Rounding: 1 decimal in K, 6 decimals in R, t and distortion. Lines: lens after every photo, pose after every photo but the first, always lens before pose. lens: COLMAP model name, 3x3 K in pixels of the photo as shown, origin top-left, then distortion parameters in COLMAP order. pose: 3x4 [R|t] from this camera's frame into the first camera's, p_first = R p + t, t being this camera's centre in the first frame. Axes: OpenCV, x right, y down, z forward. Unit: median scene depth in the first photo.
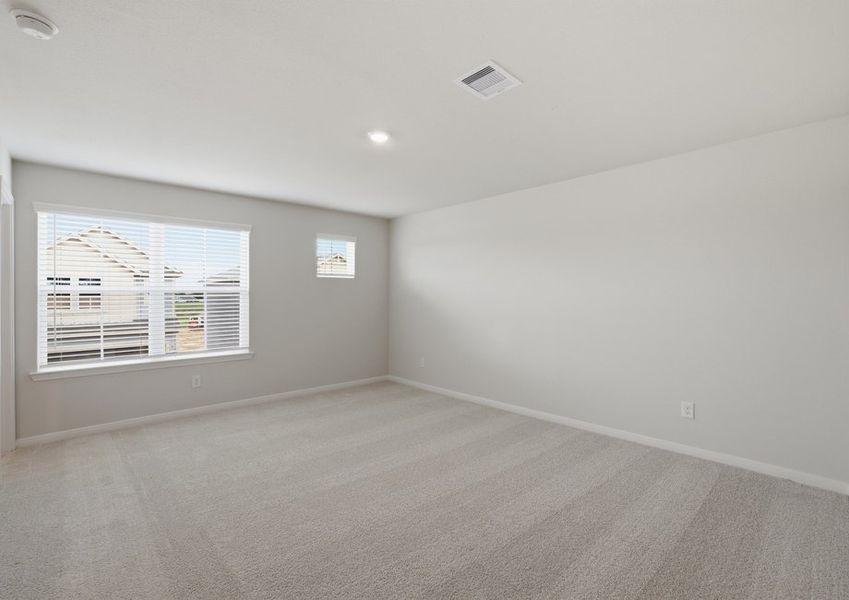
lens RADIAL K [[394.7, 0, 419.8], [0, 394.7, 297.3], [0, 0, 1]] dist [-0.026042, 0.000111]
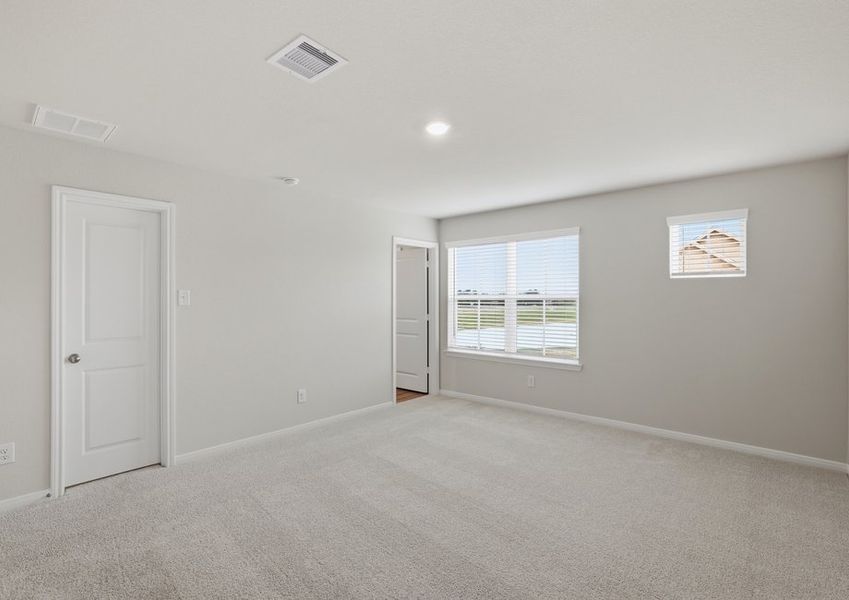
lens RADIAL K [[394.7, 0, 419.8], [0, 394.7, 297.3], [0, 0, 1]] dist [-0.026042, 0.000111]
pose [[0.117844, -0.001667, -0.993031, 0.448089], [-0.005753, 0.999981, -0.002361, -0.013603], [0.993015, 0.005991, 0.117832, 0.516532]]
